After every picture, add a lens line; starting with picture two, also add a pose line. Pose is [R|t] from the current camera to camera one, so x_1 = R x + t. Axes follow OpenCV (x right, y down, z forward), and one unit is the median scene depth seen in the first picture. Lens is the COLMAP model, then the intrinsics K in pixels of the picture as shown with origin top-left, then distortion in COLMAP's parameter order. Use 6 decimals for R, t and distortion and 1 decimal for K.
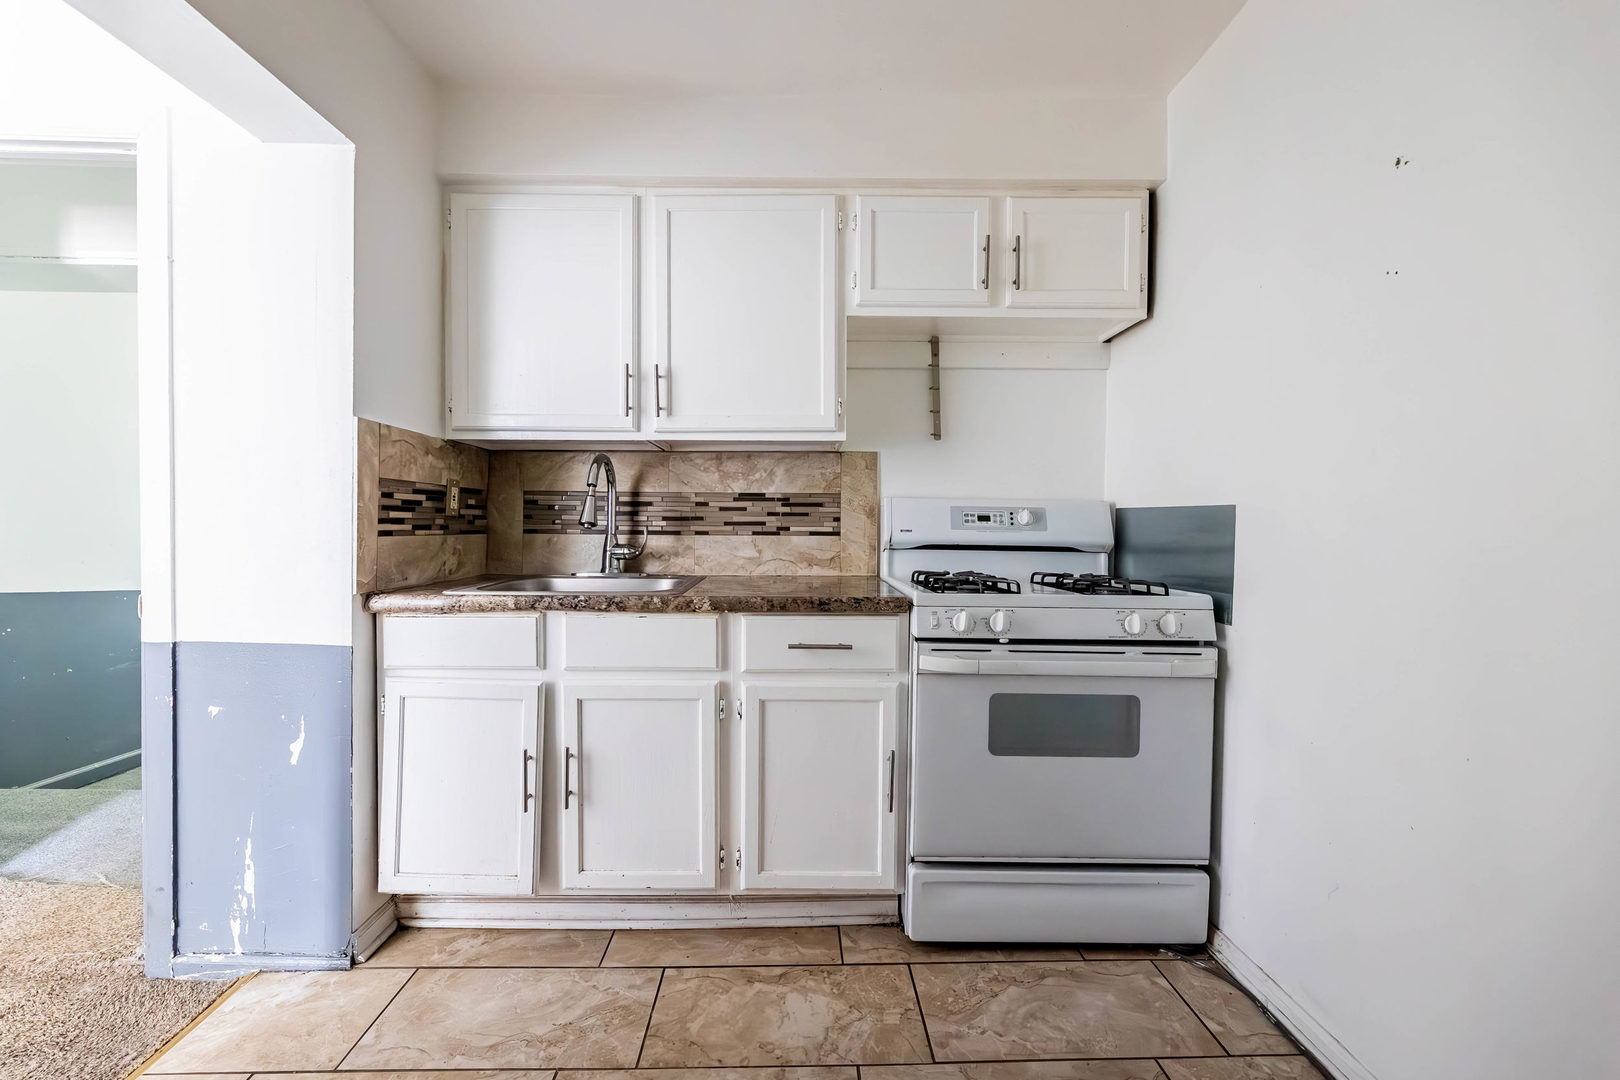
lens RADIAL K [[656.8, 0, 810.7], [0, 656.8, 548.8], [0, 0, 1]] dist [-0.000526, -0.000093]
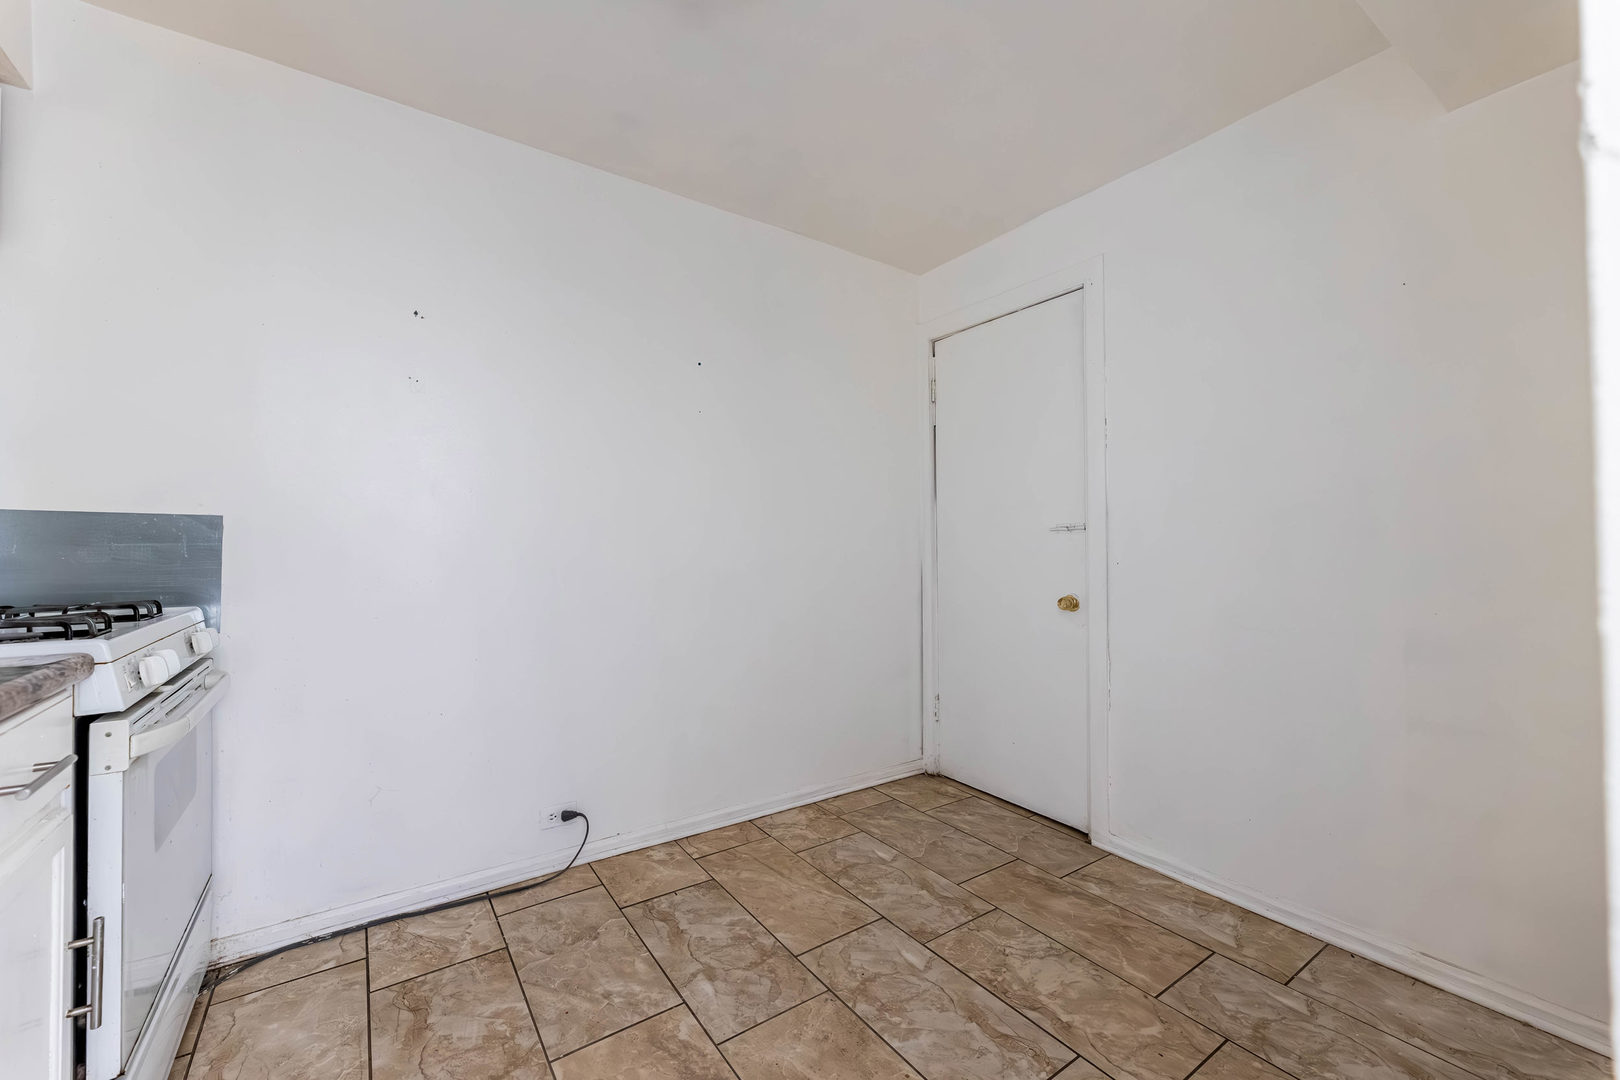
lens RADIAL K [[656.8, 0, 813.2], [0, 656.8, 538.7], [0, 0, 1]] dist [-0.000526, -0.000093]
pose [[-0.566345, -0.001747, 0.824166, -0.657431], [-0.003812, 0.999993, -0.000499, -0.009624], [-0.824159, -0.003424, -0.566348, 1.863307]]
